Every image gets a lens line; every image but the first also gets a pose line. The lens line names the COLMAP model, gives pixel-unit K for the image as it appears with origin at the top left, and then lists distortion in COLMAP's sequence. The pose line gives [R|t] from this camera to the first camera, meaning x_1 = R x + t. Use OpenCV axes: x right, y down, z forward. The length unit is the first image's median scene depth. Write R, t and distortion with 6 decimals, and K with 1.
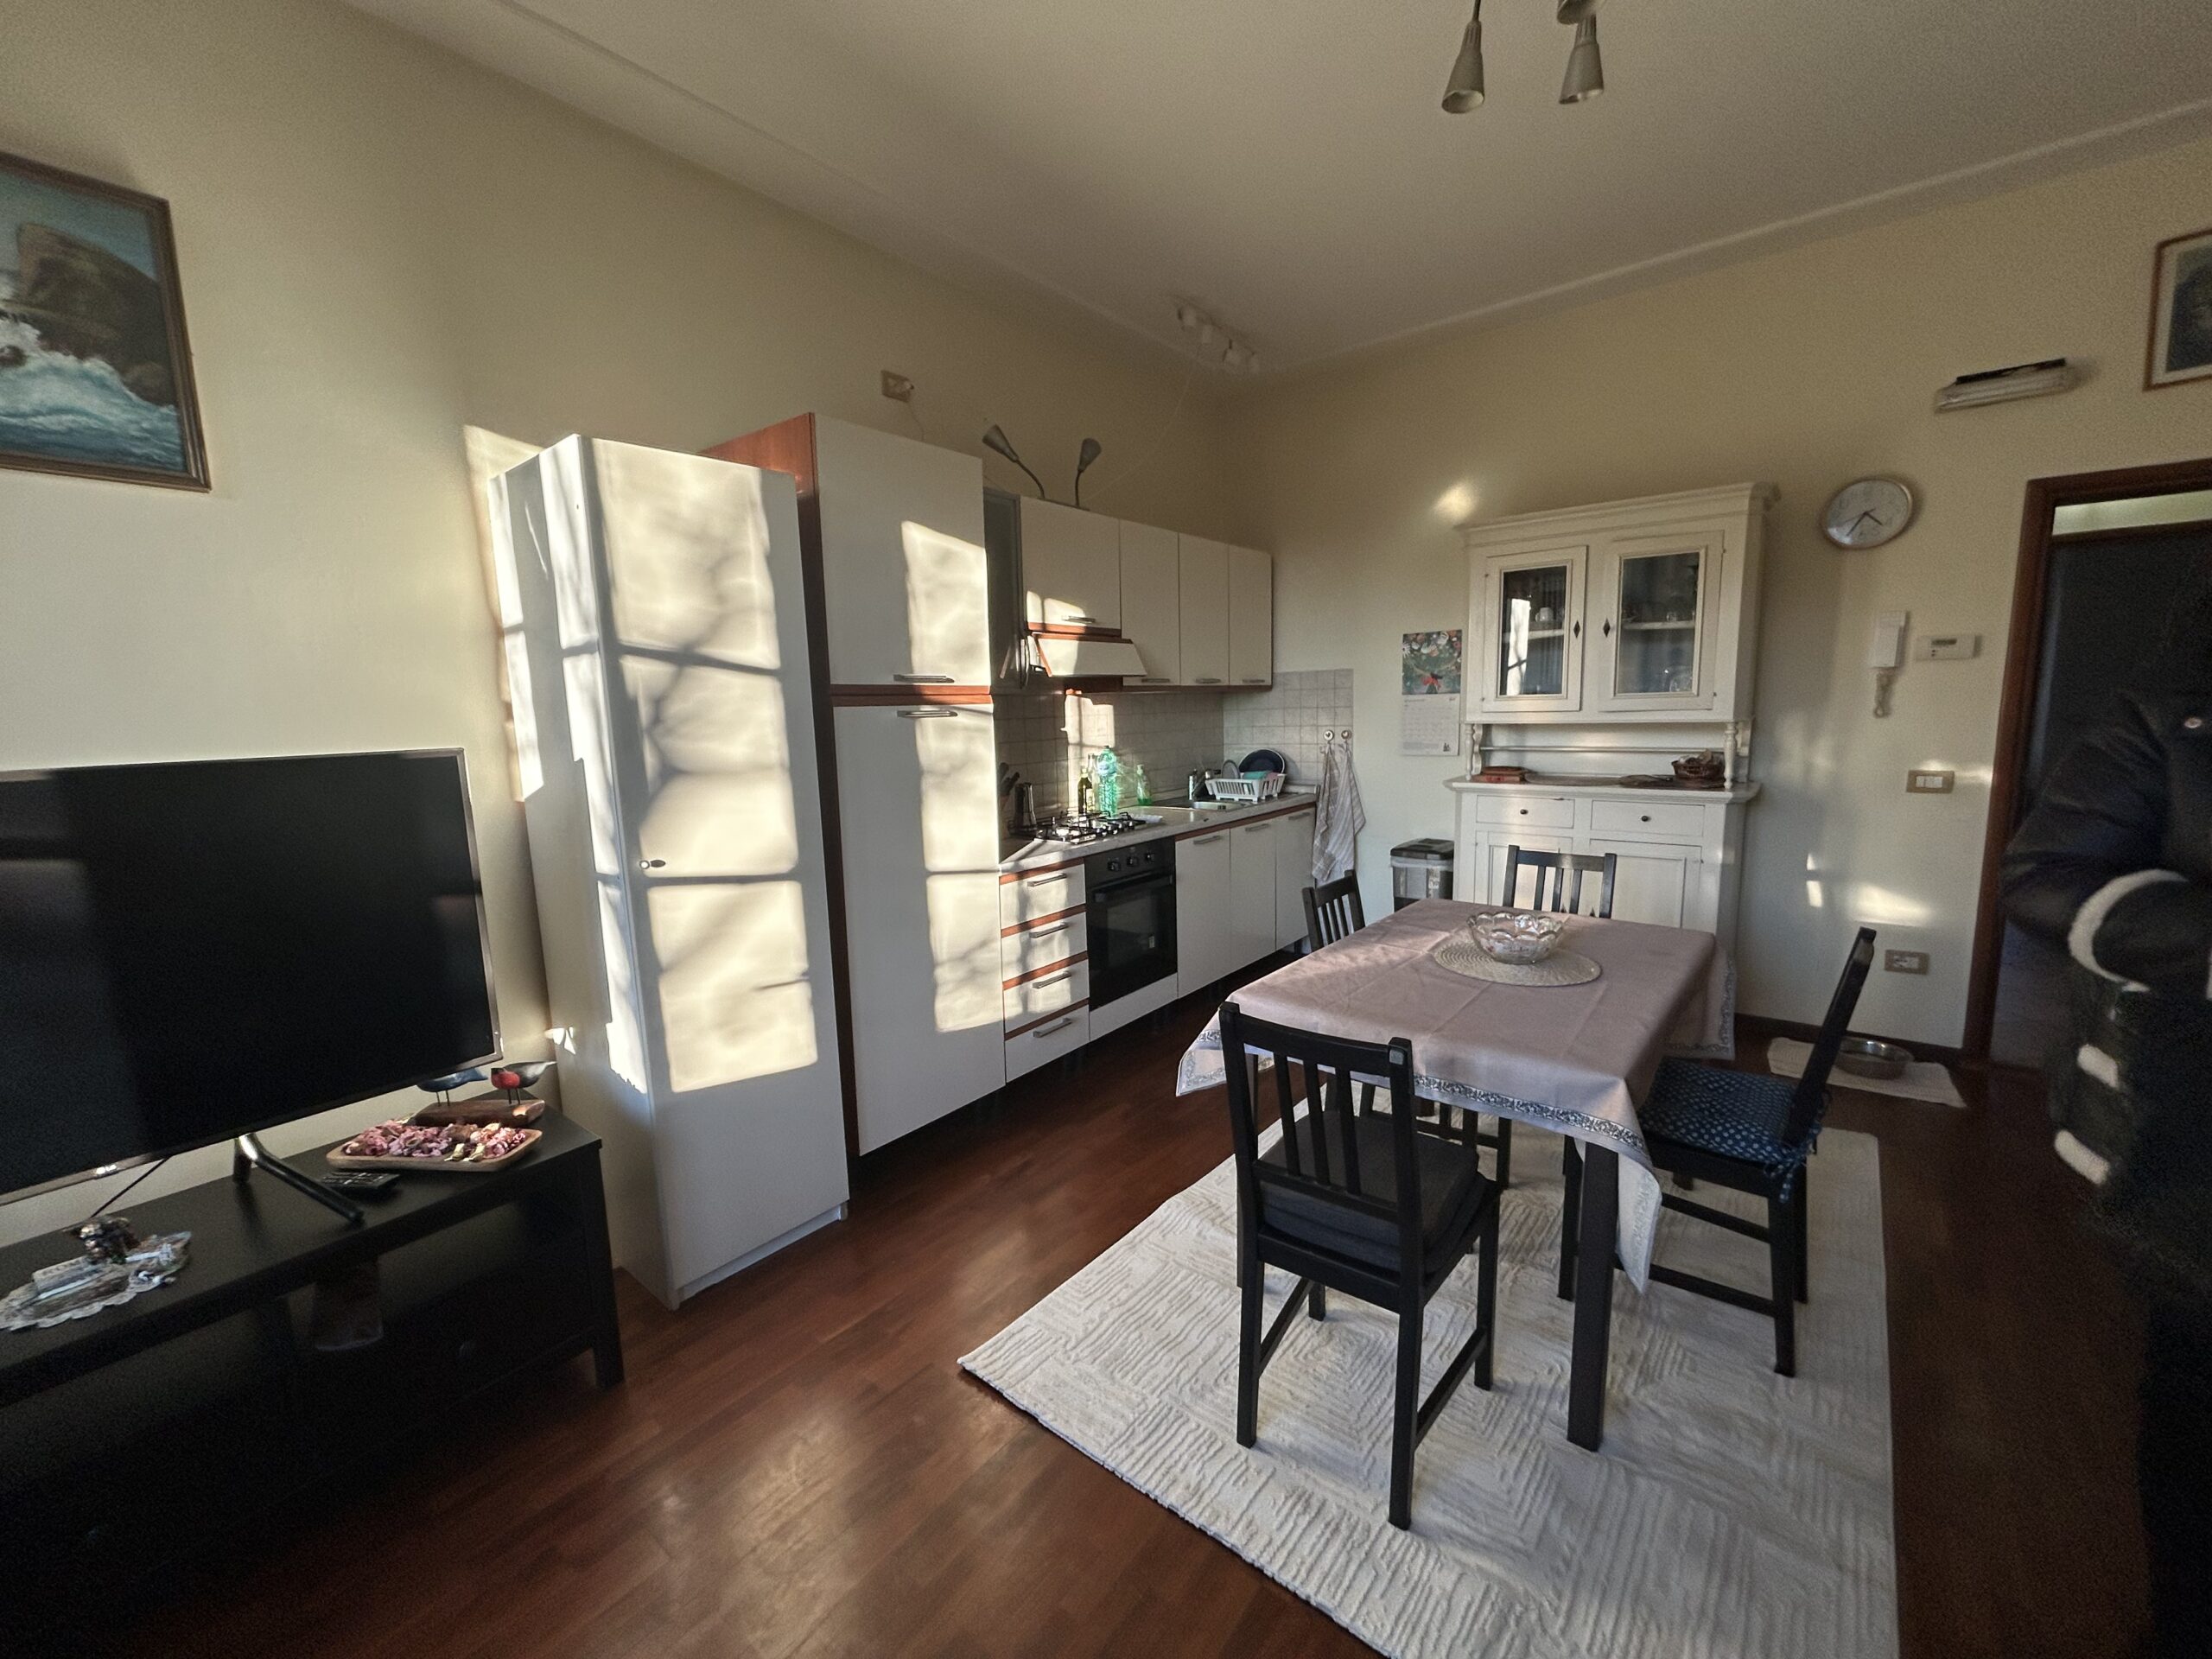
lens RADIAL K [[891.2, 0, 1098.2], [0, 891.2, 830.7], [0, 0, 1]] dist [-0.000191, 0.000025]
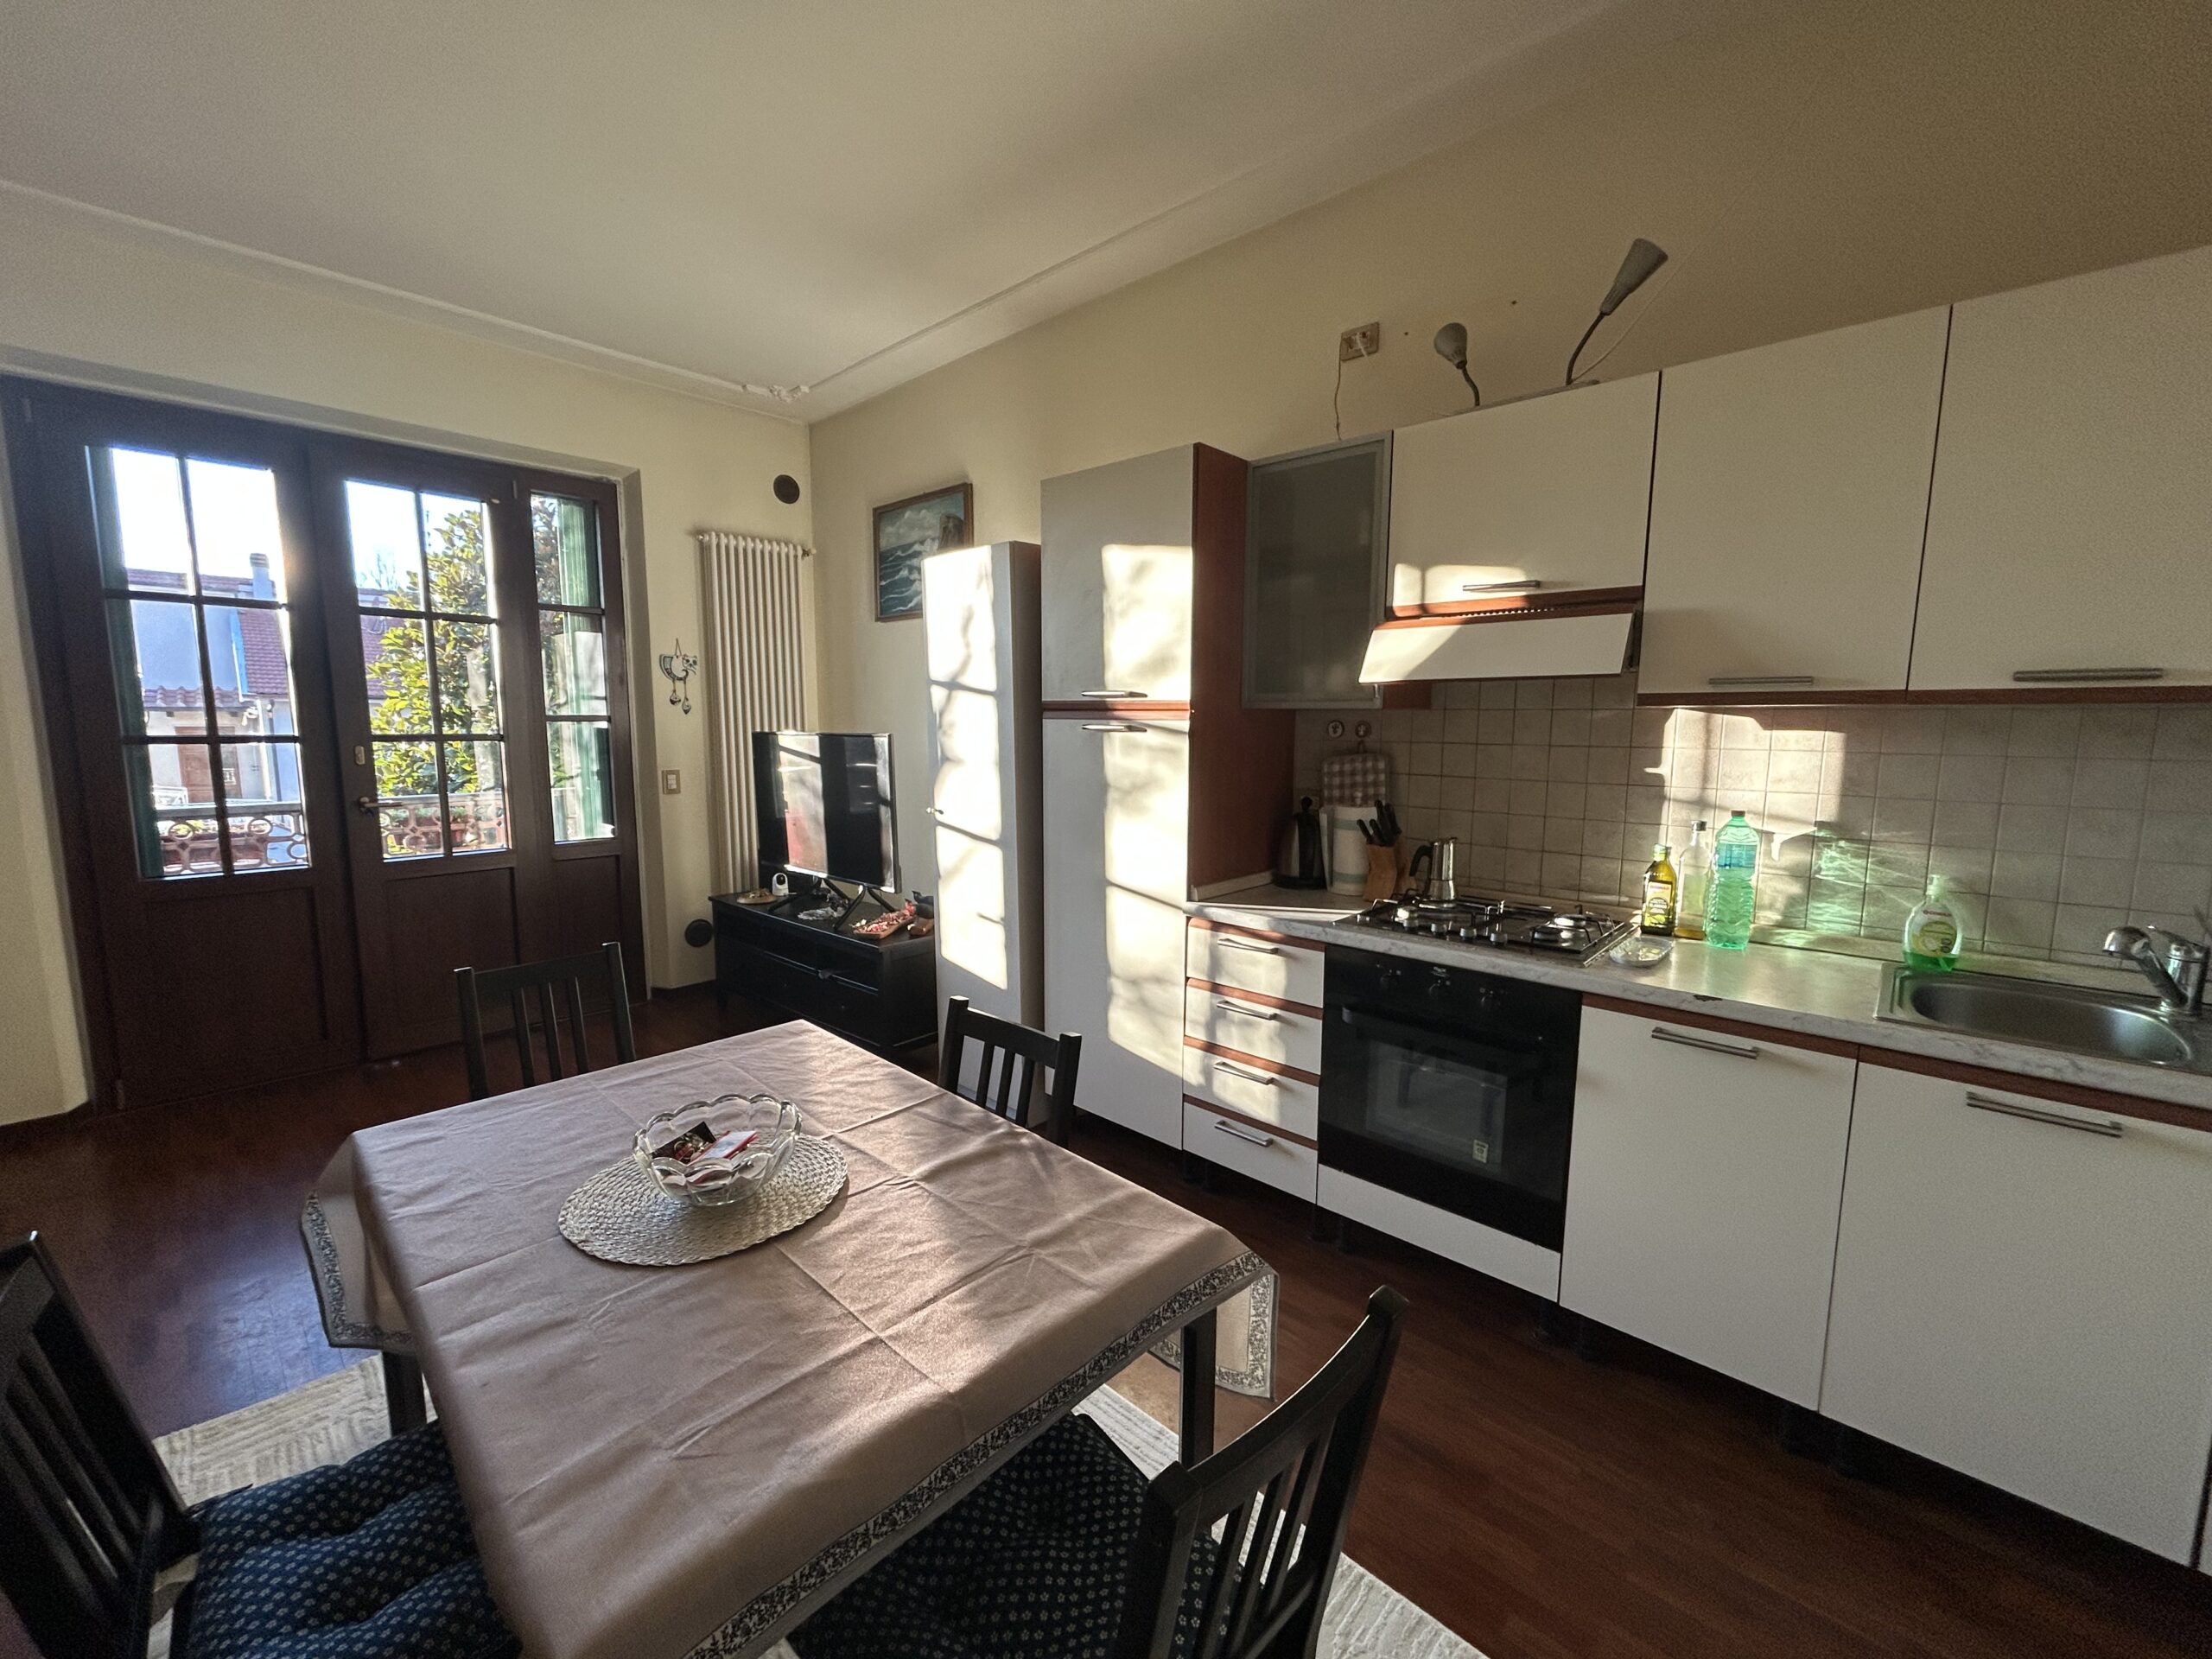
lens RADIAL K [[891.4, 0, 1098.4], [0, 891.4, 830.4], [0, 0, 1]] dist [0.000328, 0.000053]
pose [[-0.072946, 0.150820, -0.985866, 0.960594], [-0.142159, 0.976834, 0.159957, -0.205252], [0.987152, 0.151818, -0.049816, 1.204952]]
